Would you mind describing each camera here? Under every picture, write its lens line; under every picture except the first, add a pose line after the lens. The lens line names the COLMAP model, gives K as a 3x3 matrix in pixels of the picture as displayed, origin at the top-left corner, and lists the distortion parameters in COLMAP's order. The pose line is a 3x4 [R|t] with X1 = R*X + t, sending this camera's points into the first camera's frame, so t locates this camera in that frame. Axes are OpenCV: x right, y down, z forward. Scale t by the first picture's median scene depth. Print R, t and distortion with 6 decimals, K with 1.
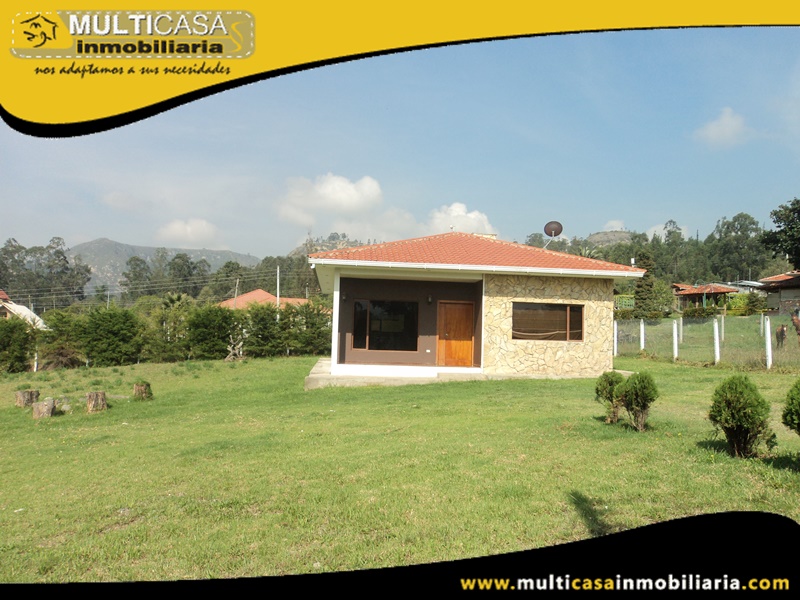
lens RADIAL K [[680.4, 0, 400.0], [0, 680.4, 300.0], [0, 0, 1]] dist [-0.005446, -0.001385]
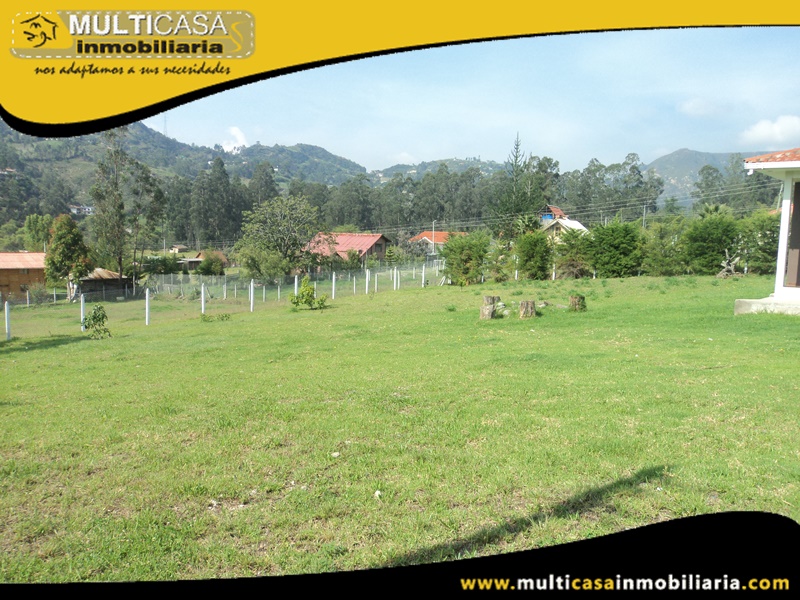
lens RADIAL K [[680.4, 0, 400.0], [0, 680.4, 300.0], [0, 0, 1]] dist [-0.005446, -0.001385]
pose [[0.635275, 0.064819, -0.769561, 0.181375], [0.038484, 0.992577, 0.115371, -0.003753], [0.771327, -0.102908, 0.628065, 0.071563]]
